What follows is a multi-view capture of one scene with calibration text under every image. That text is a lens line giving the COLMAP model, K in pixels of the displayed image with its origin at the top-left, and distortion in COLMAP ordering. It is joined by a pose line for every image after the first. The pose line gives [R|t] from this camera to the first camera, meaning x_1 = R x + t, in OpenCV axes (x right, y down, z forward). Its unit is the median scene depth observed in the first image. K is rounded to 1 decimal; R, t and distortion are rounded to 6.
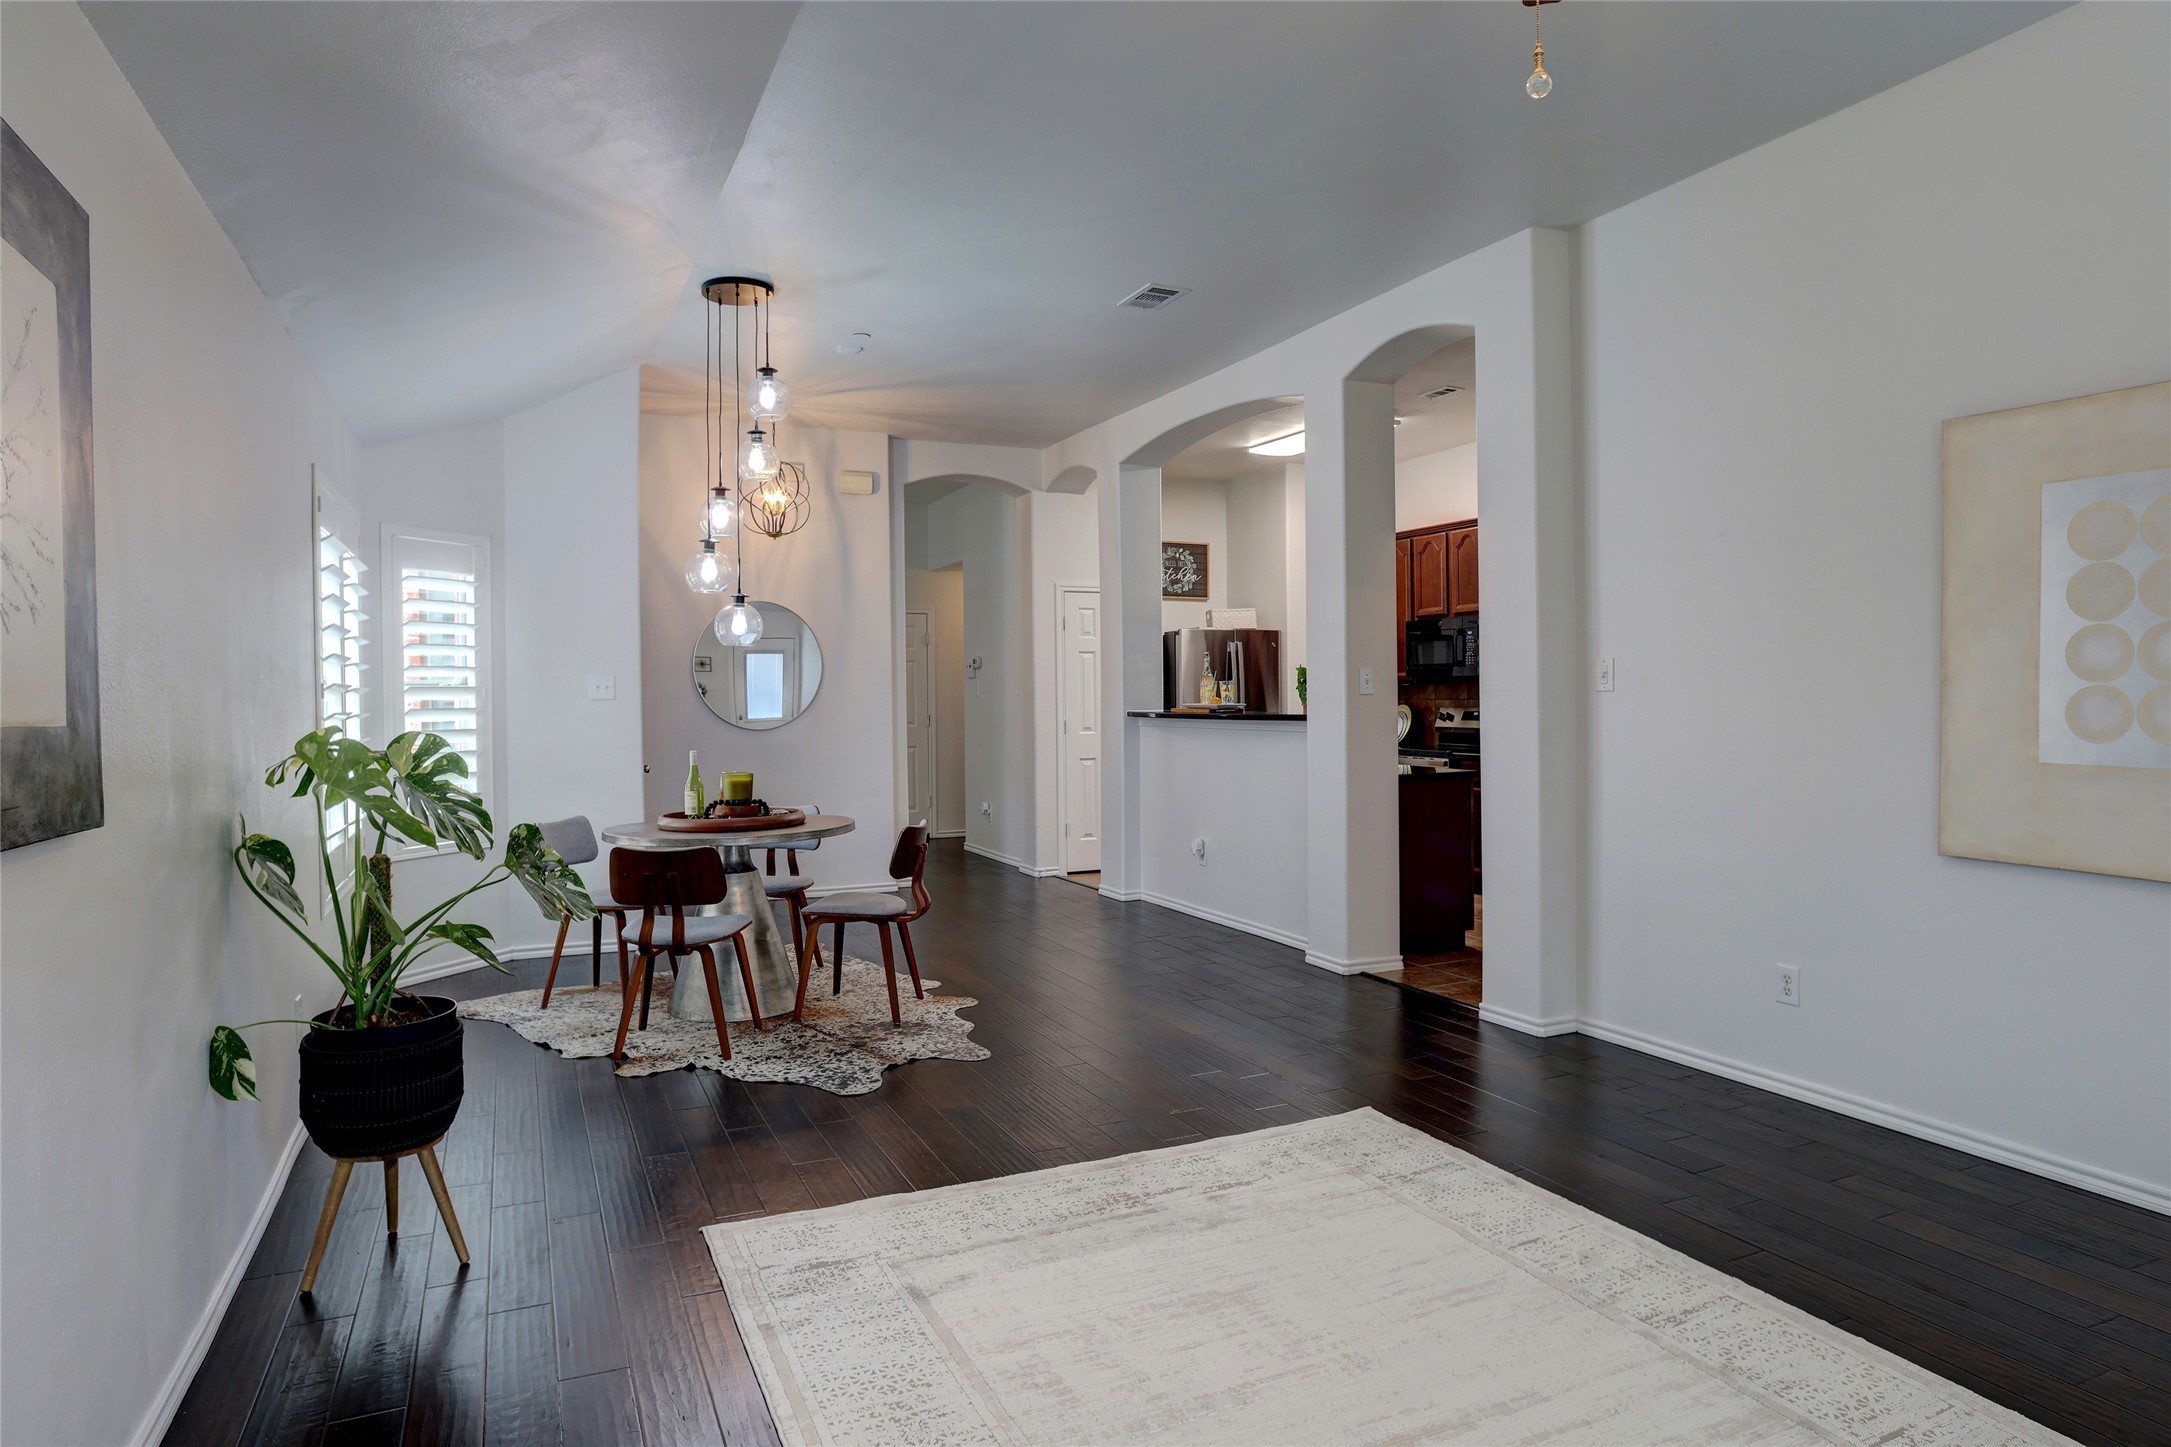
lens RADIAL K [[1235.1, 0, 1051.3], [0, 1235.1, 726.9], [0, 0, 1]] dist [-0.056704, 0.024351]
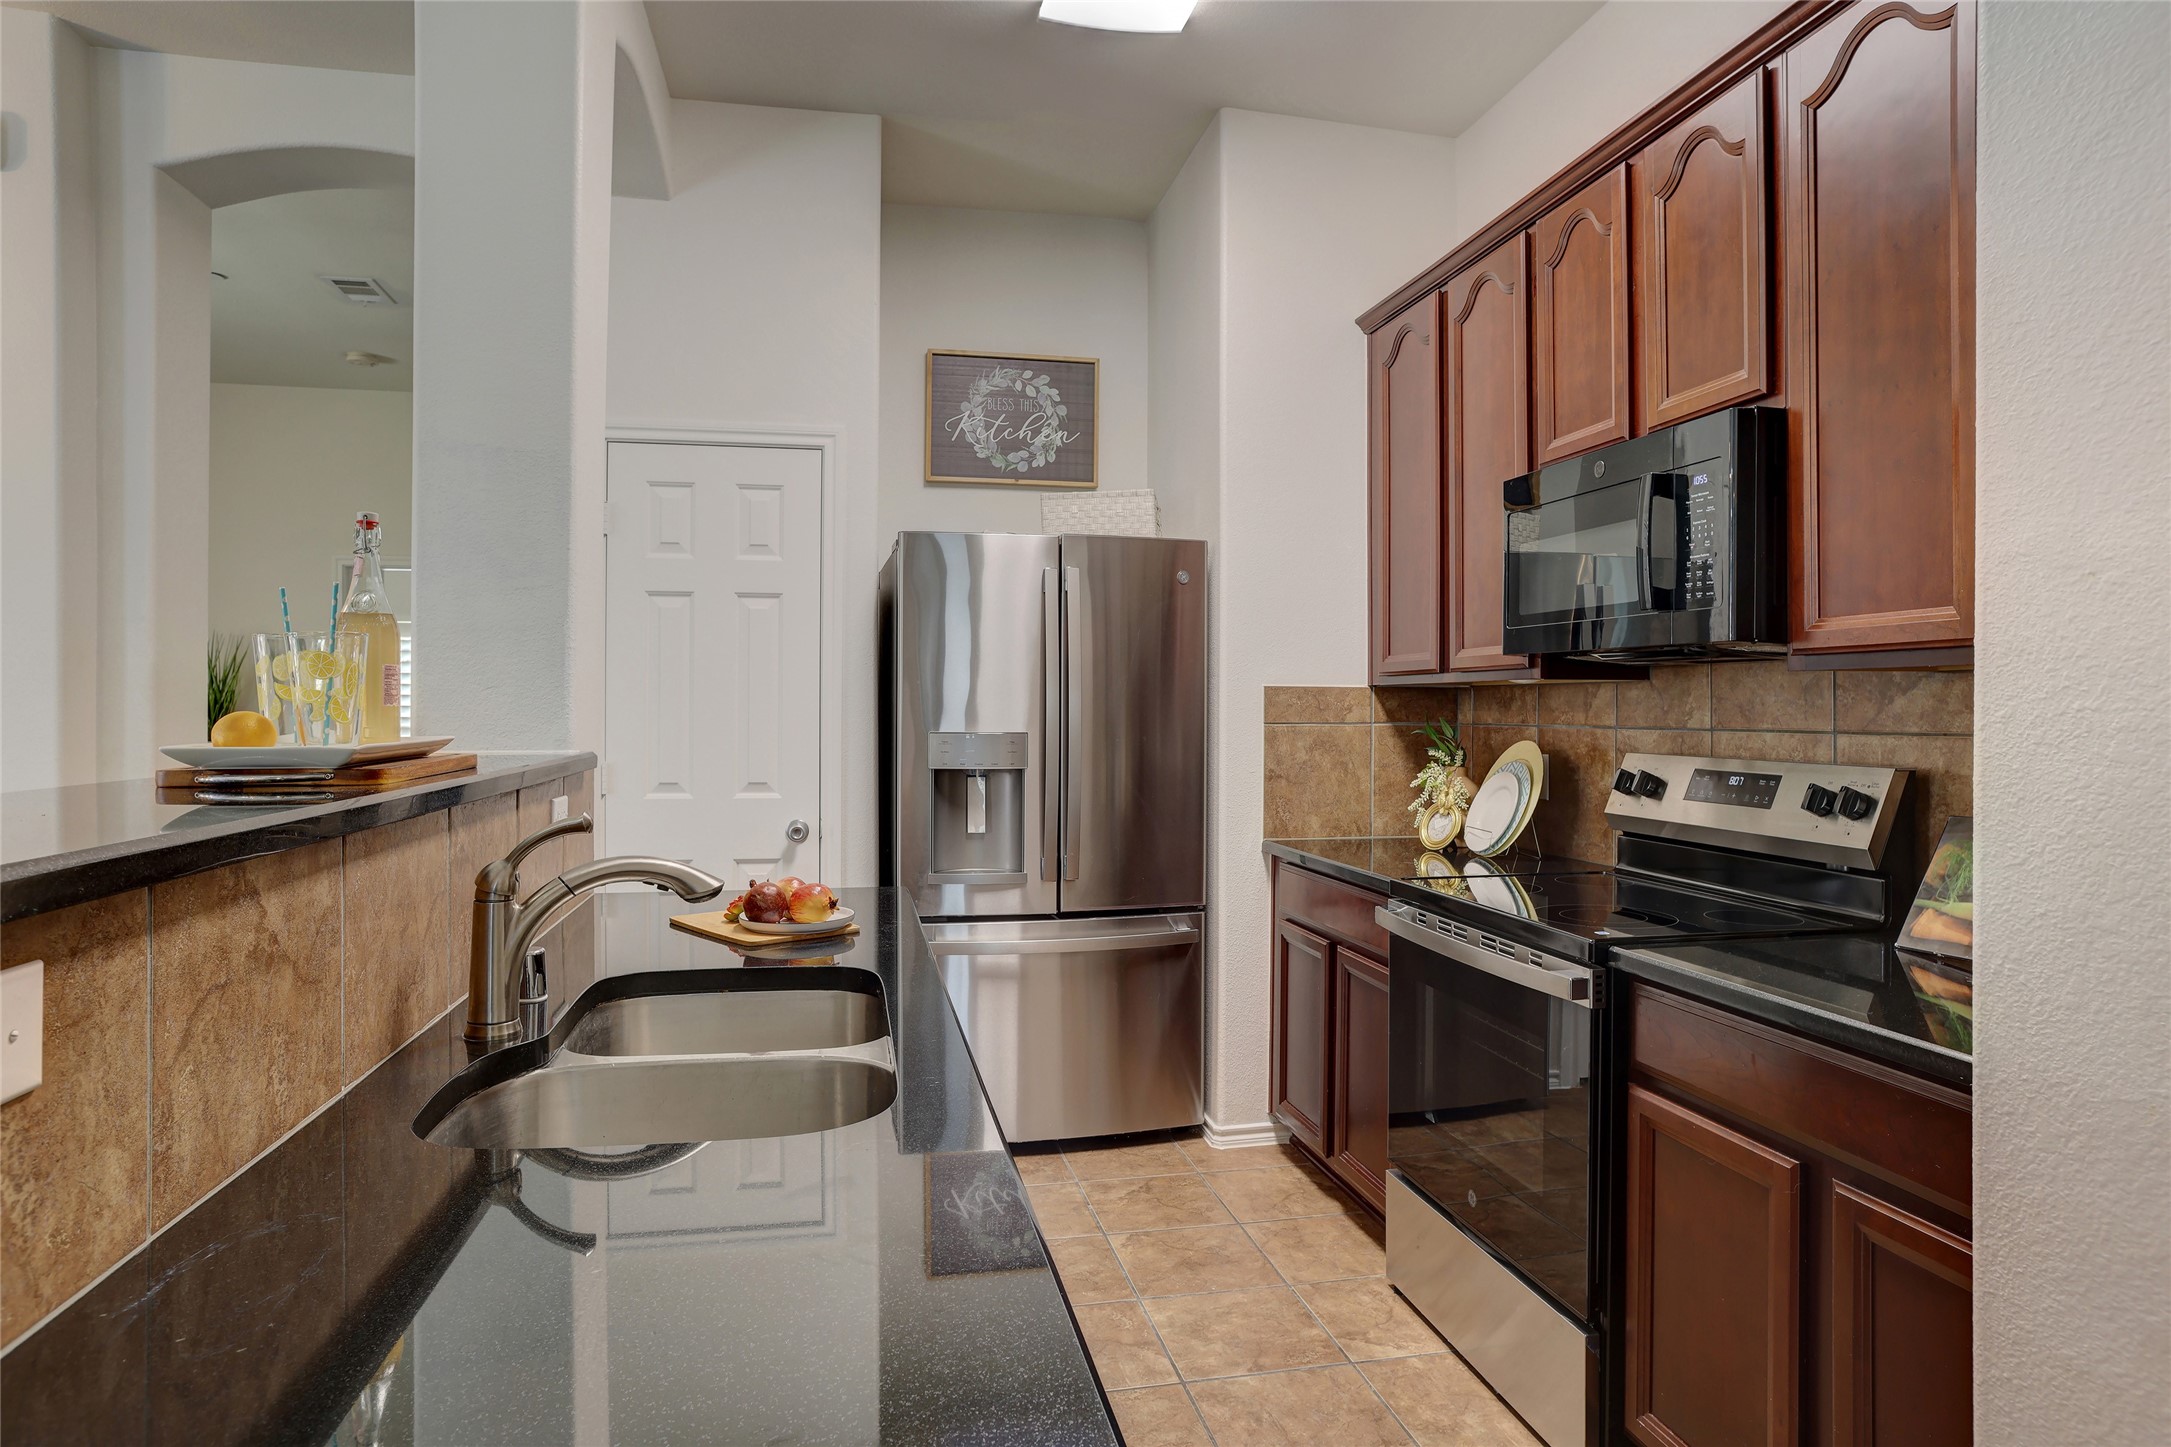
lens RADIAL K [[1235.1, 0, 1082.4], [0, 1235.1, 720.3], [0, 0, 1]] dist [-0.056704, 0.024351]
pose [[0.976064, 0.014526, -0.217000, 0.219489], [-0.018984, 0.999649, -0.018475, -0.013820], [0.216656, 0.022152, 0.975997, 0.584388]]
